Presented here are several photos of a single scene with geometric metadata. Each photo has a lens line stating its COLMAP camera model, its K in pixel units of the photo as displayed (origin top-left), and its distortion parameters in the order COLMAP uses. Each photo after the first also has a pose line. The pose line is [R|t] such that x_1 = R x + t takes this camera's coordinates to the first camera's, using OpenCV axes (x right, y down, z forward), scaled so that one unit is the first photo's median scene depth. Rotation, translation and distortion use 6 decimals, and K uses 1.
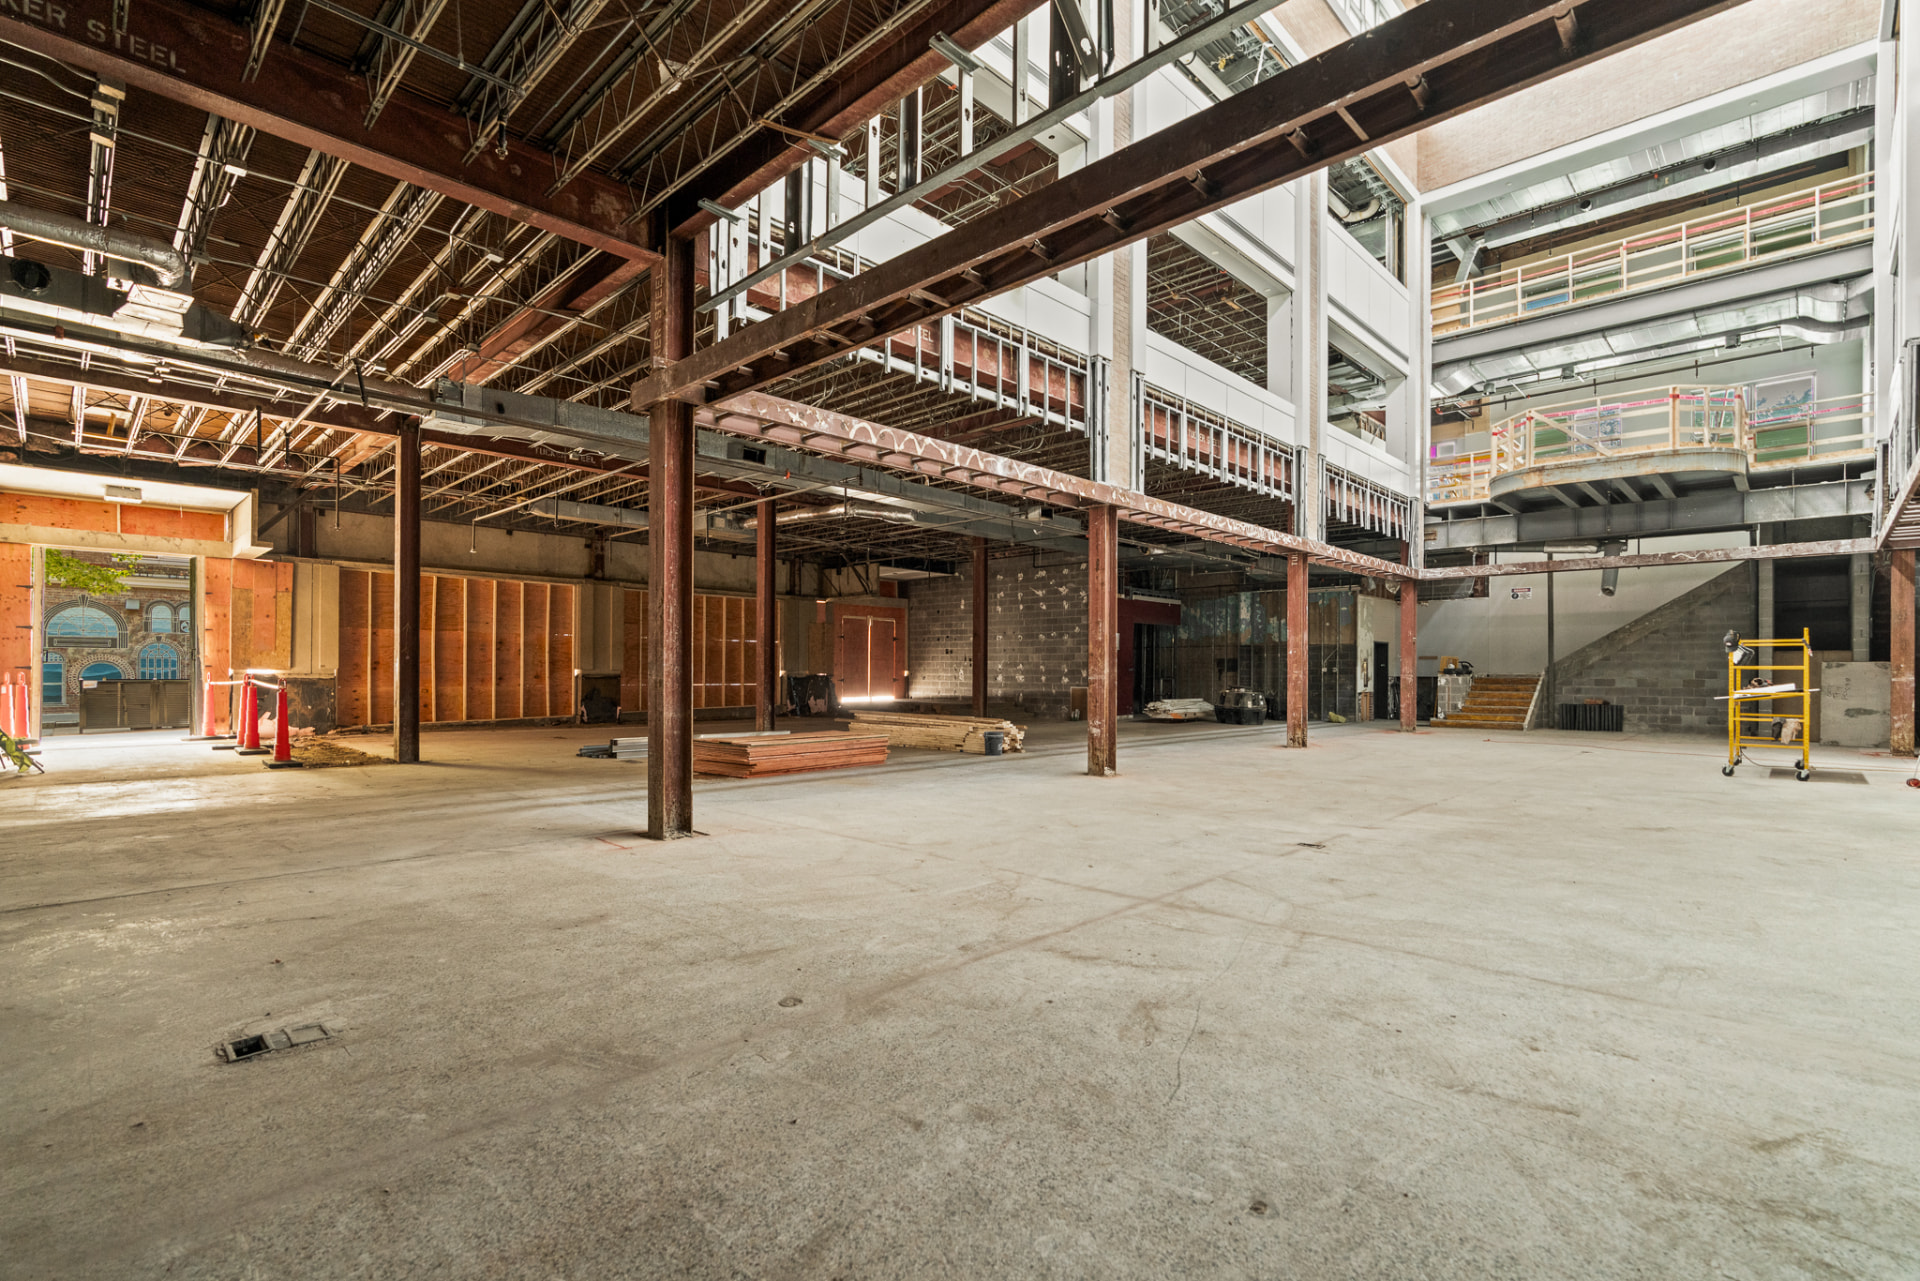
lens RADIAL K [[875.6, 0, 960.0], [0, 875.6, 640.5], [0, 0, 1]] dist [0.000167, 0.000454]
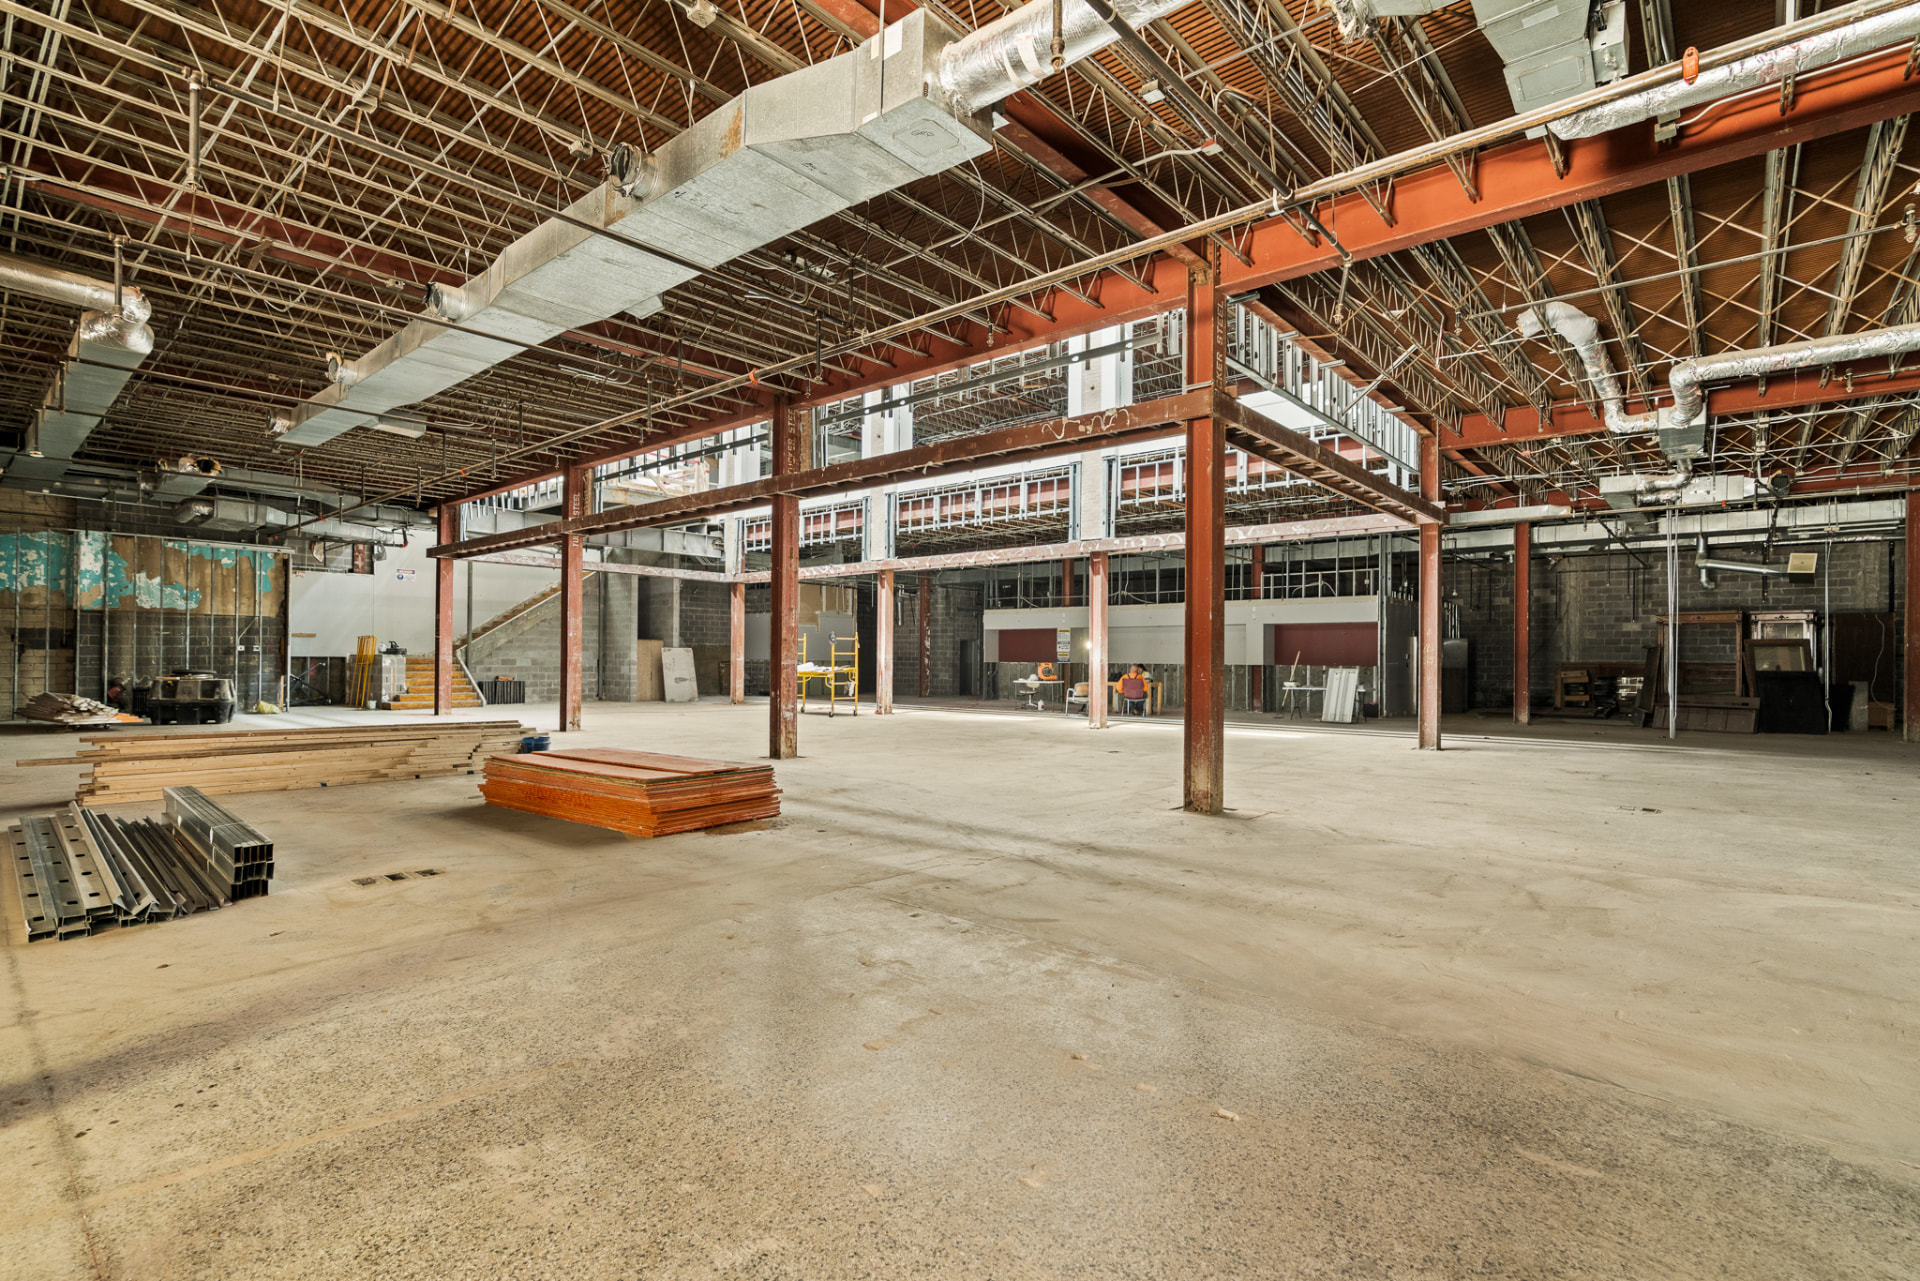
lens RADIAL K [[875.6, 0, 960.0], [0, 875.6, 640.5], [0, 0, 1]] dist [0.000167, 0.000454]
pose [[-0.036597, 0.012401, 0.999253, -0.399696], [-0.041418, 0.999045, -0.013915, 0.010317], [-0.998471, -0.041897, -0.036048, 0.411433]]
